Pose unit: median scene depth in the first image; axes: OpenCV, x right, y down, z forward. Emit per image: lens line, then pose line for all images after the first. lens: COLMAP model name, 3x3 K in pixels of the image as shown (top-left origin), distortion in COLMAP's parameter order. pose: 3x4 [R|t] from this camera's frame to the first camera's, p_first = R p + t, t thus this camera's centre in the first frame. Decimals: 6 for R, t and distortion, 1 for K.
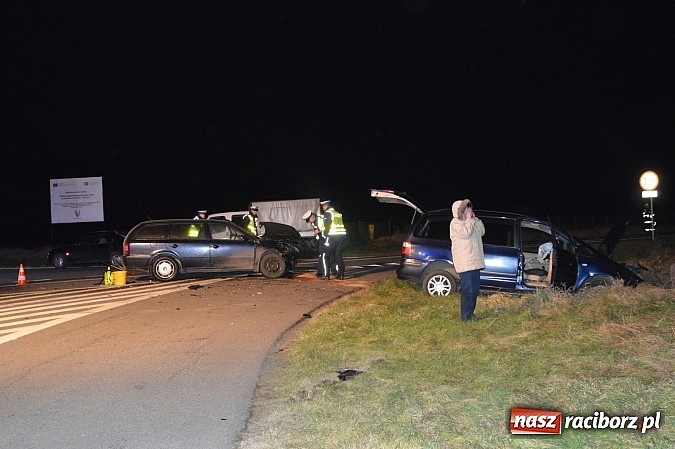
lens RADIAL K [[752.7, 0, 335.5], [0, 752.7, 229.2], [0, 0, 1]] dist [-0.038629, 0.000000]
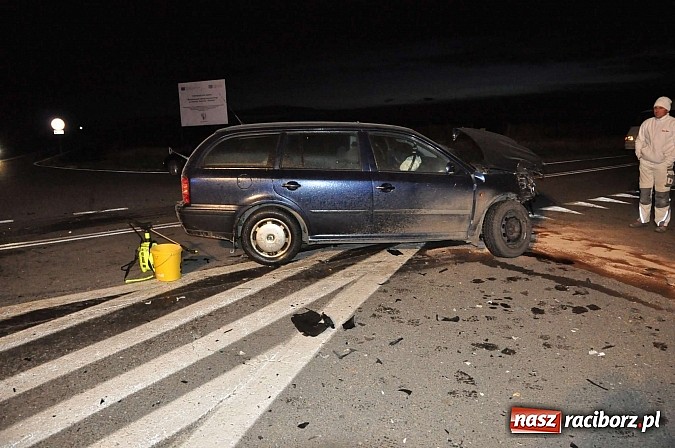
lens RADIAL K [[464.4, 0, 330.4], [0, 464.4, 224.4], [0, 0, 1]] dist [-0.078901, 0.014686]
pose [[0.989935, 0.035503, -0.136997, -0.152604], [-0.007031, 0.979164, 0.202951, -0.009817], [0.141348, -0.199945, 0.969558, 0.729960]]
